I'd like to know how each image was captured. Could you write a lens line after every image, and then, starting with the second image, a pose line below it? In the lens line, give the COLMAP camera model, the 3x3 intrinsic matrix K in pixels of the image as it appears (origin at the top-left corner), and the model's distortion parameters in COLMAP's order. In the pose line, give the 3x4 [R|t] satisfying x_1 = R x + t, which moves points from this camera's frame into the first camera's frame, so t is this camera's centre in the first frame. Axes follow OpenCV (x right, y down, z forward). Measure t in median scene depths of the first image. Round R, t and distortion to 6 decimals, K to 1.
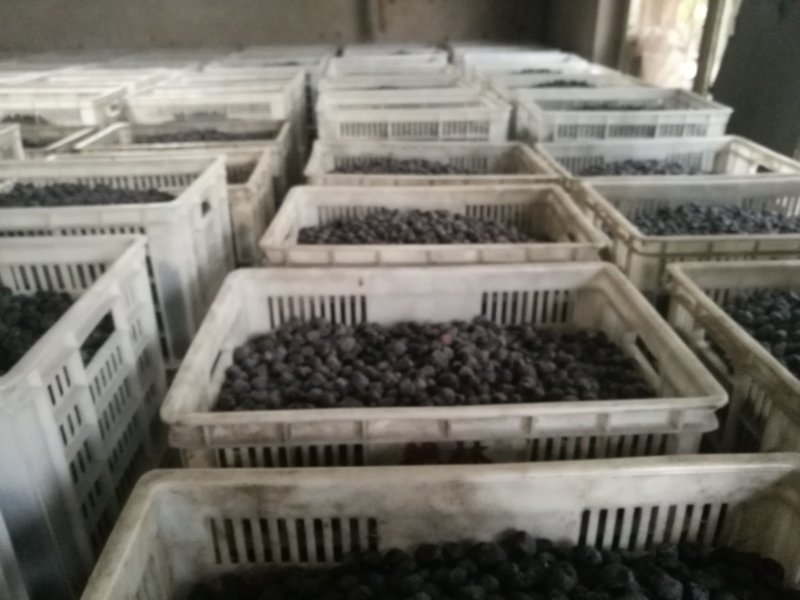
lens RADIAL K [[649.3, 0, 400.0], [0, 649.3, 300.0], [0, 0, 1]] dist [-0.011640, 0.003217]
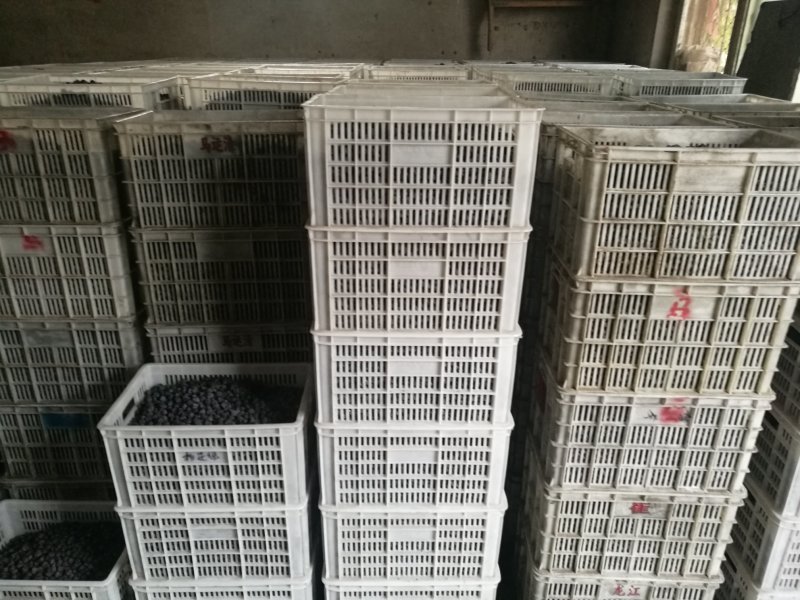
lens RADIAL K [[638.6, 0, 399.8], [0, 638.6, 317.2], [0, 0, 1]] dist [0.004043, 0.067048]
pose [[0.998910, 0.038478, -0.026435, -0.329016], [-0.039443, 0.998536, -0.037005, 0.428275], [0.024973, 0.038008, 0.998965, -0.692628]]
